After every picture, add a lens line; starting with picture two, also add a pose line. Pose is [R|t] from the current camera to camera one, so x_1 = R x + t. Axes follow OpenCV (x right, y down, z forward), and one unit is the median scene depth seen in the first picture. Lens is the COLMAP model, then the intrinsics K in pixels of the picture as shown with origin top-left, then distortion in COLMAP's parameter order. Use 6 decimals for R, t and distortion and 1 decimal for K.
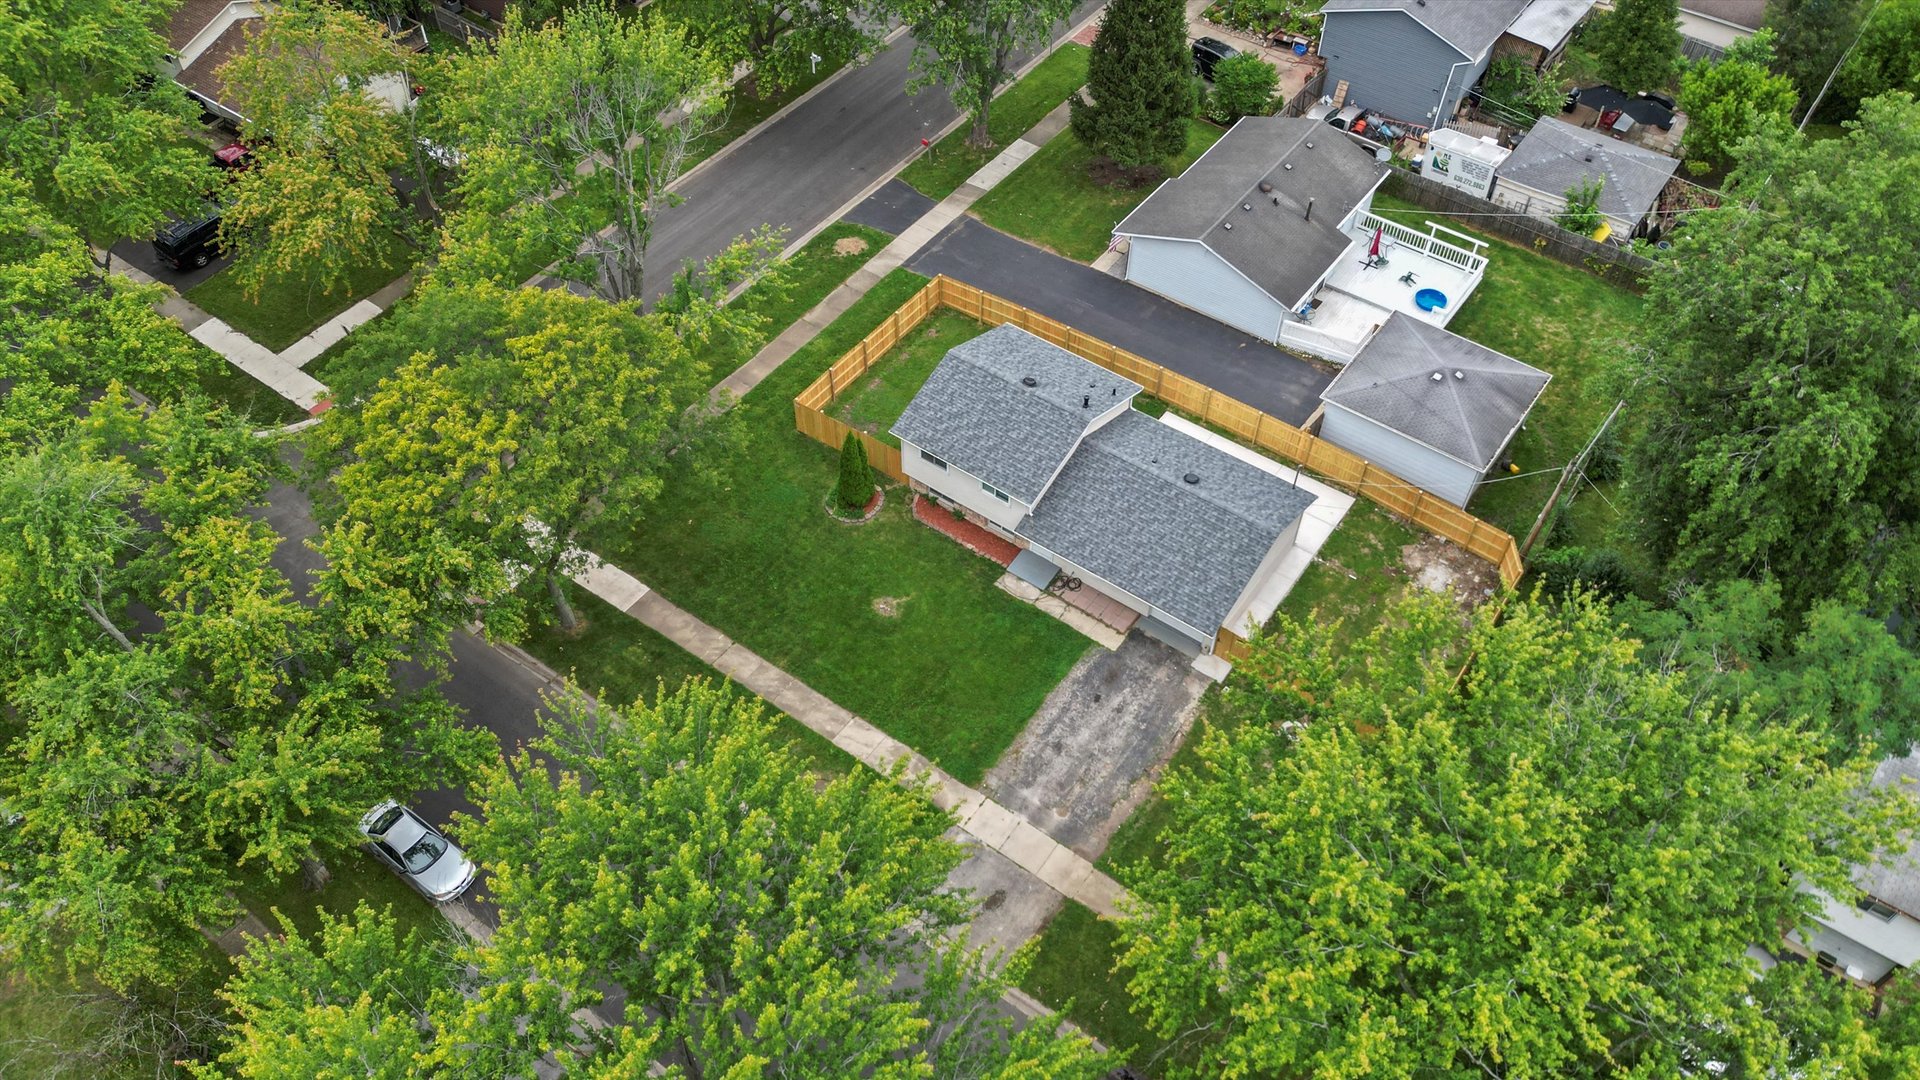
lens RADIAL K [[1368.1, 0, 958.3], [0, 1368.1, 553.7], [0, 0, 1]] dist [0.085033, -0.161323]
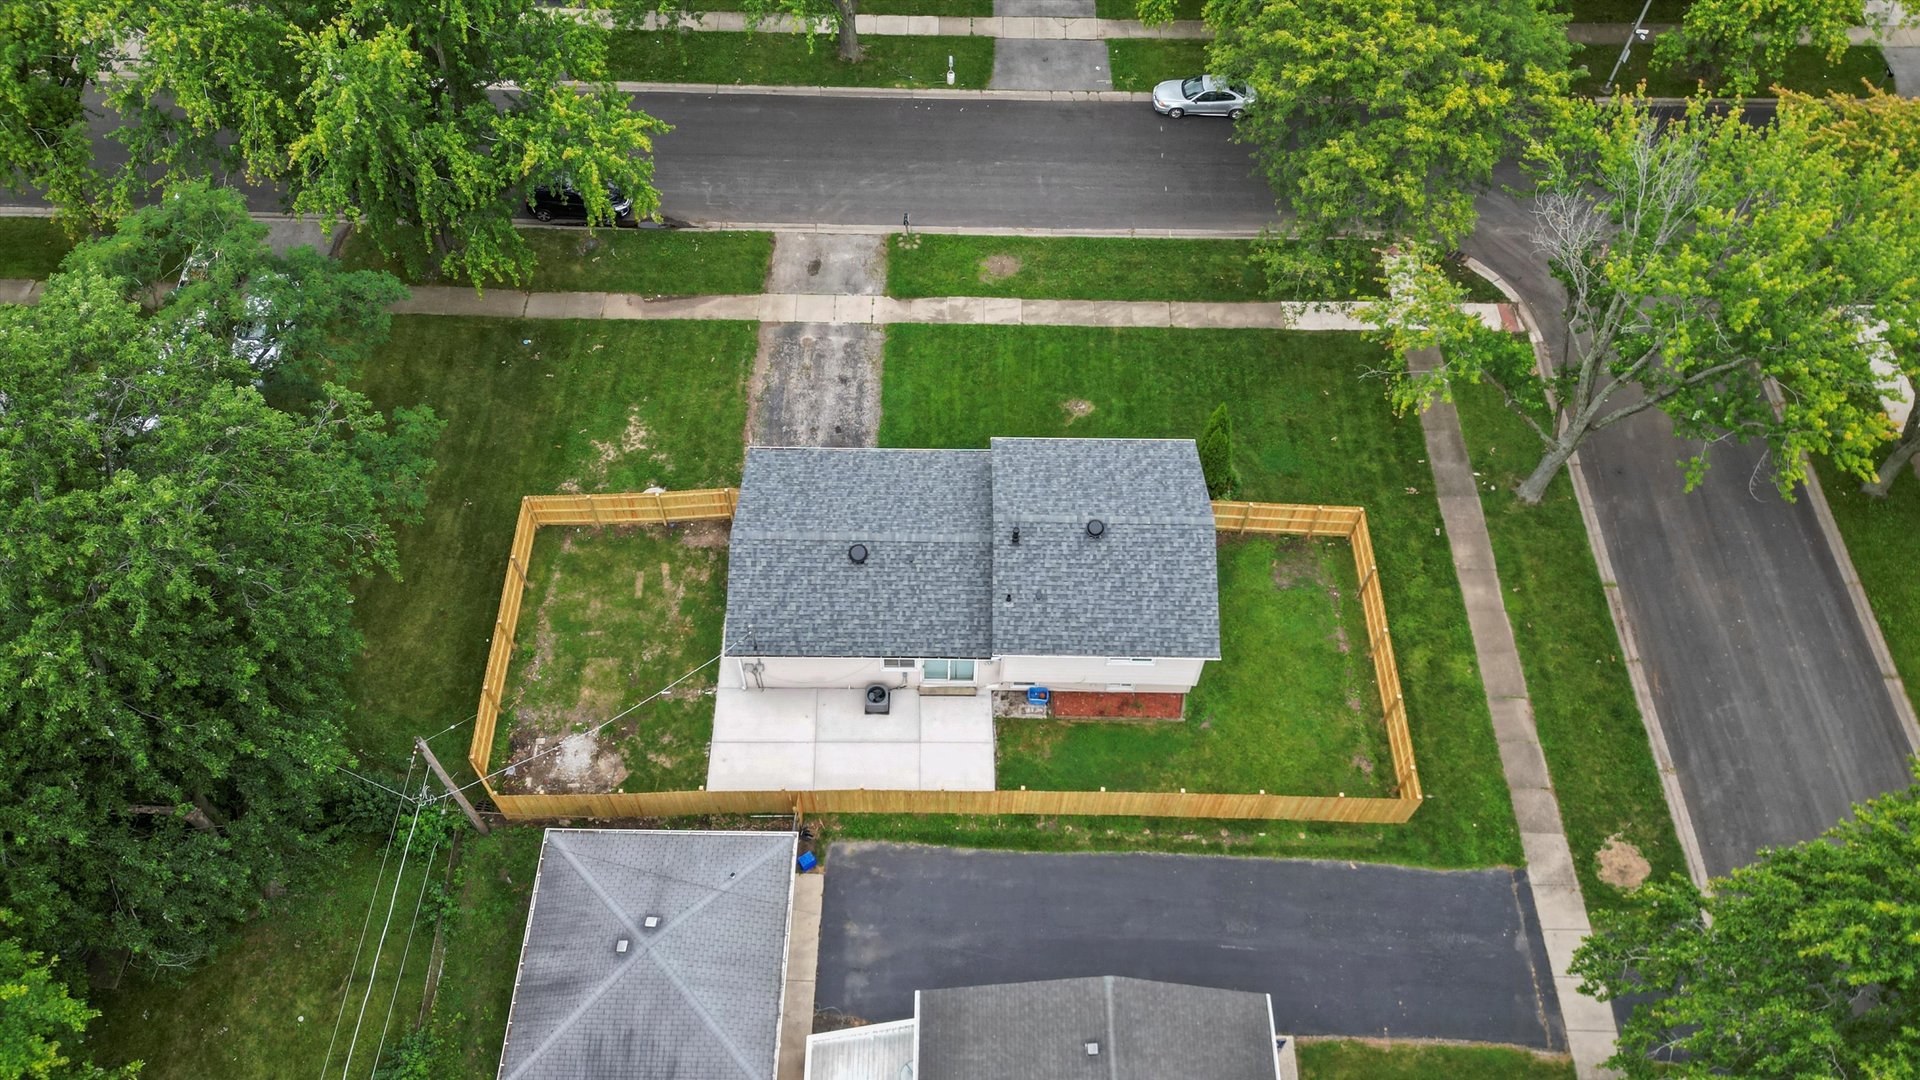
lens RADIAL K [[1374.8, 0, 960.0], [0, 1374.8, 540.0], [0, 0, 1]] dist [0.081413, -0.083141]
pose [[-0.810365, 0.479995, -0.336026, 0.329305], [-0.459069, -0.163758, 0.873177, -0.669650], [0.364094, 0.861851, 0.353055, 0.607150]]
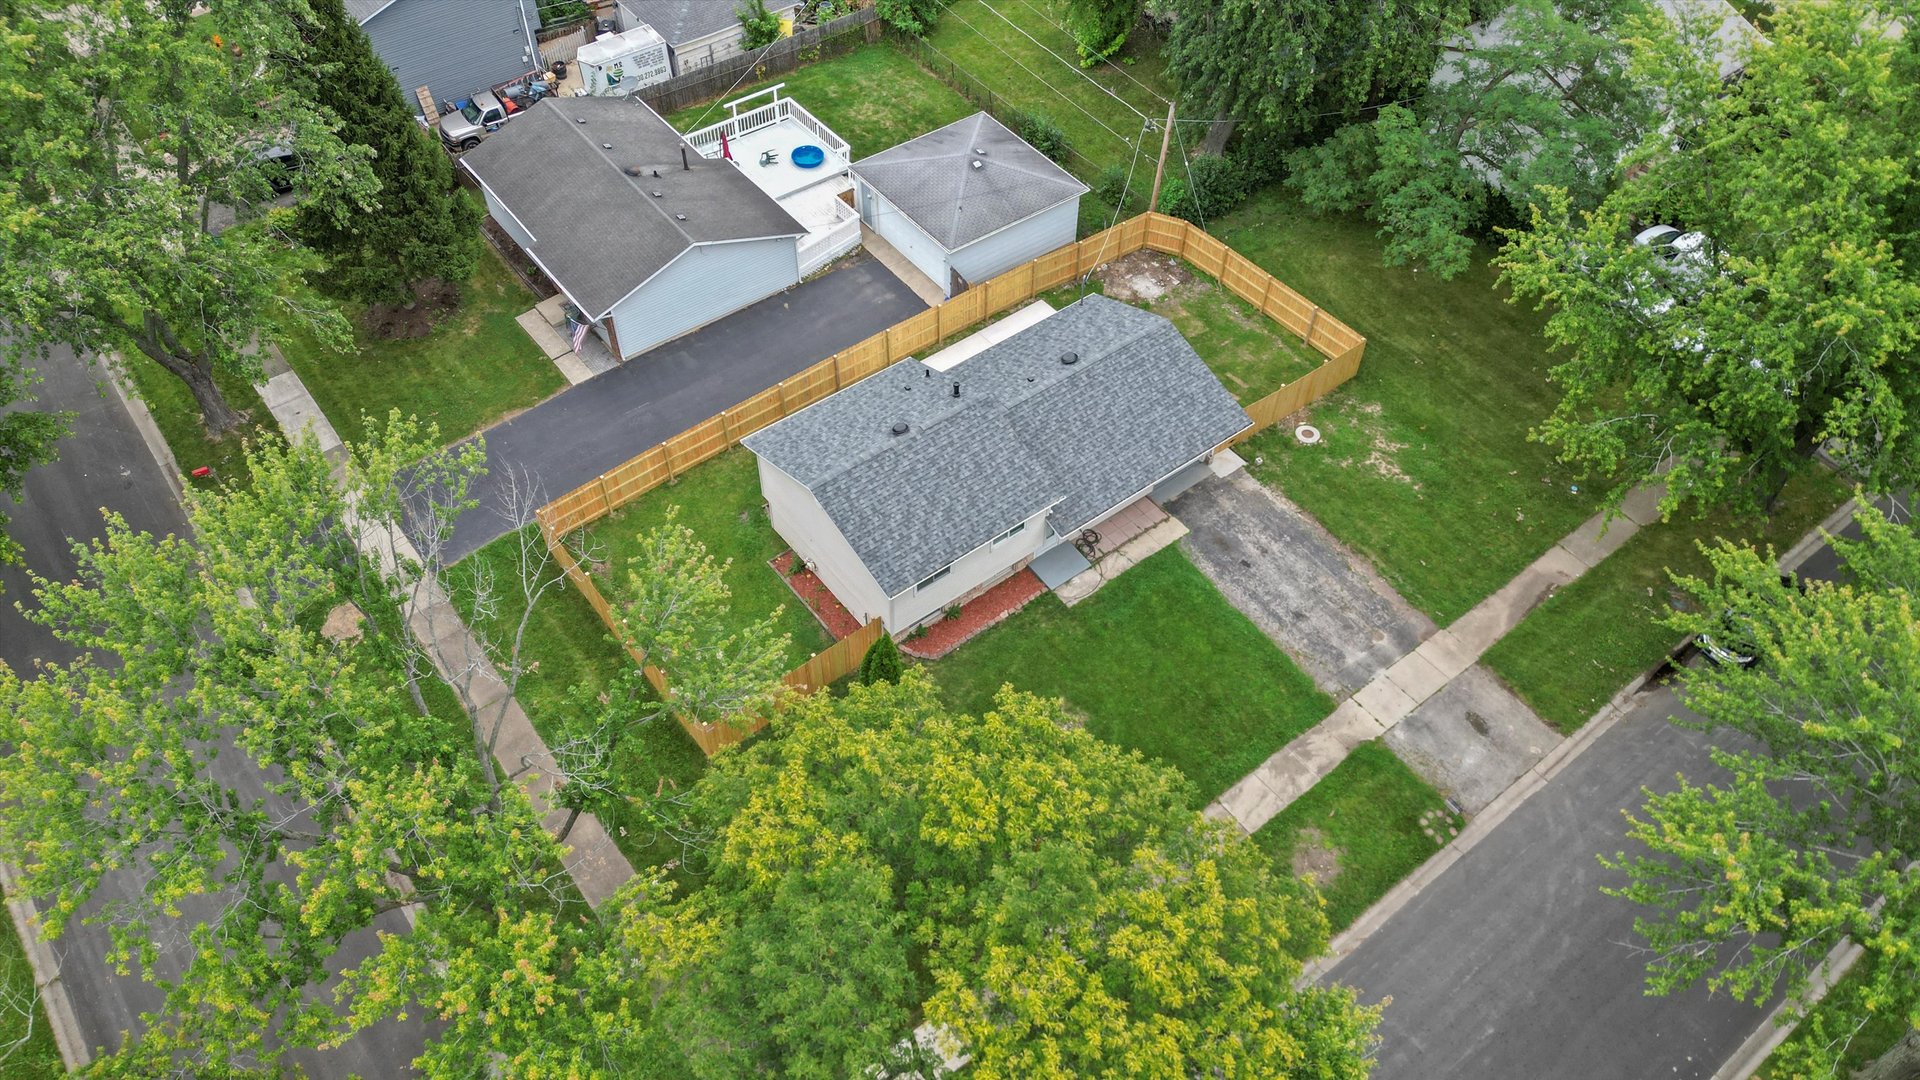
lens RADIAL K [[1327.2, 0, 960.0], [0, 1327.2, 540.0], [0, 0, 1]] dist [0.084778, -0.145805]
pose [[0.279992, -0.728783, 0.624884, -0.401450], [0.721777, 0.588983, 0.363506, -0.295078], [-0.632963, 0.349249, 0.690929, 0.408099]]
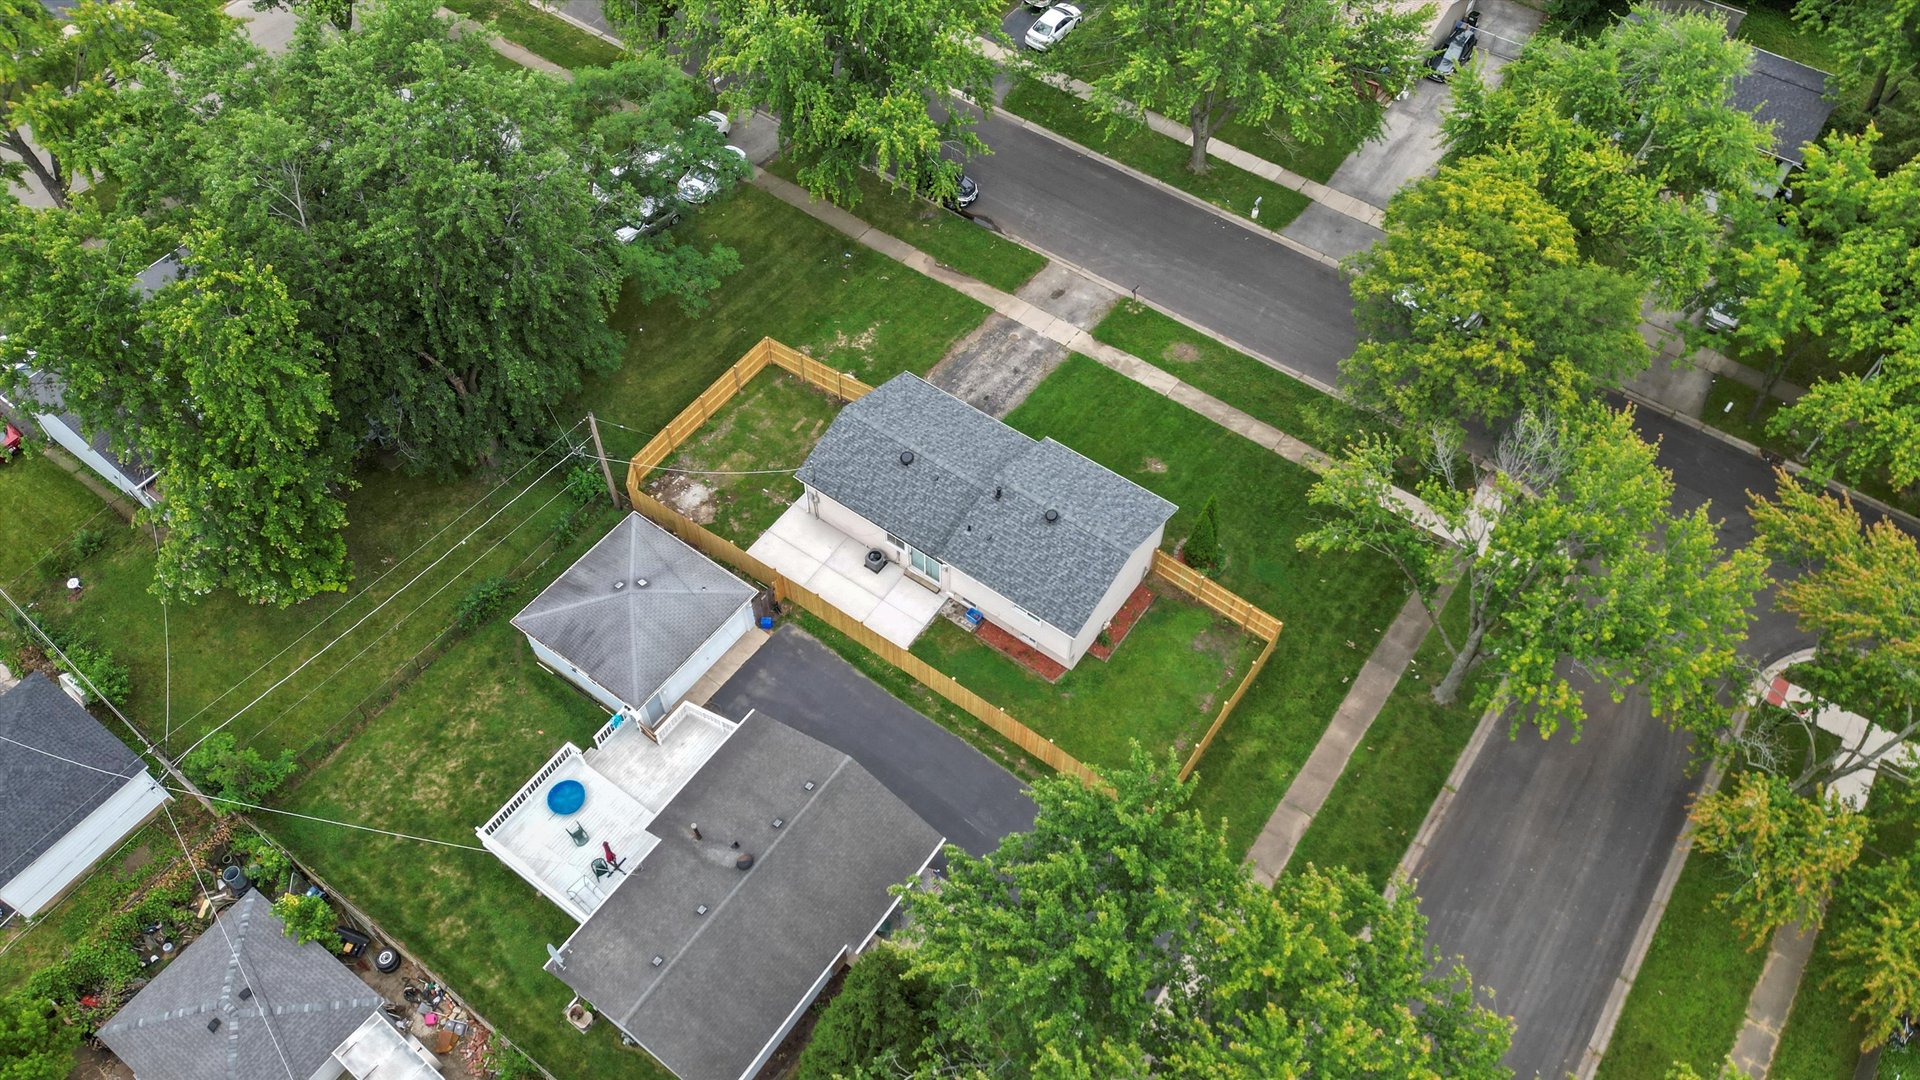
lens RADIAL K [[1368.1, 0, 958.3], [0, 1368.1, 553.7], [0, 0, 1]] dist [0.085033, -0.161323]
pose [[-0.999906, -0.003143, -0.013375, 0.118907], [-0.012243, -0.237862, 0.971222, -0.996873], [-0.006234, 0.971294, 0.237801, 0.674333]]
